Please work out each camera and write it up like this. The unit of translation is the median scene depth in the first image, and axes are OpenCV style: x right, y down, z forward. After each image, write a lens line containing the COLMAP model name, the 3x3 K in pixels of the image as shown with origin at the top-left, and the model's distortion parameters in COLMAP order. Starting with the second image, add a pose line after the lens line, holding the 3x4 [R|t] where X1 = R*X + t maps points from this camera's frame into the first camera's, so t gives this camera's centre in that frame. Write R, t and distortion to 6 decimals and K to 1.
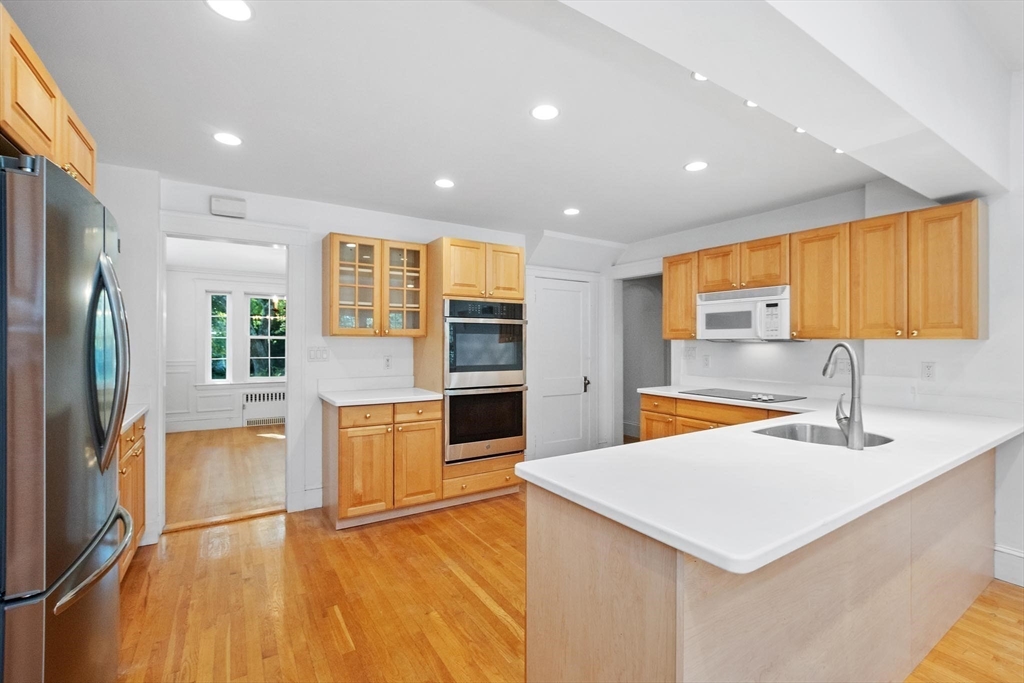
lens RADIAL K [[457.1, 0, 515.2], [0, 457.1, 342.4], [0, 0, 1]] dist [-0.002720, -0.000417]
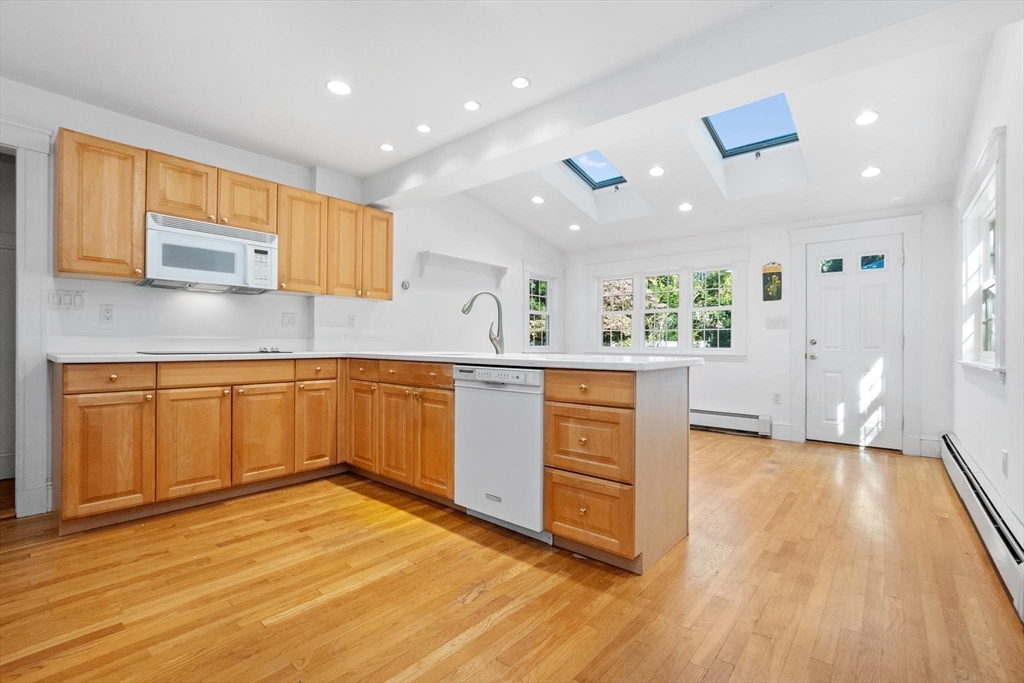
lens RADIAL K [[457.1, 0, 515.2], [0, 457.1, 342.4], [0, 0, 1]] dist [-0.002720, -0.000417]
pose [[-0.289159, -0.004809, 0.957269, -0.470641], [-0.006389, 0.999975, 0.003094, 0.094686], [-0.957260, -0.005221, -0.289182, 0.751527]]
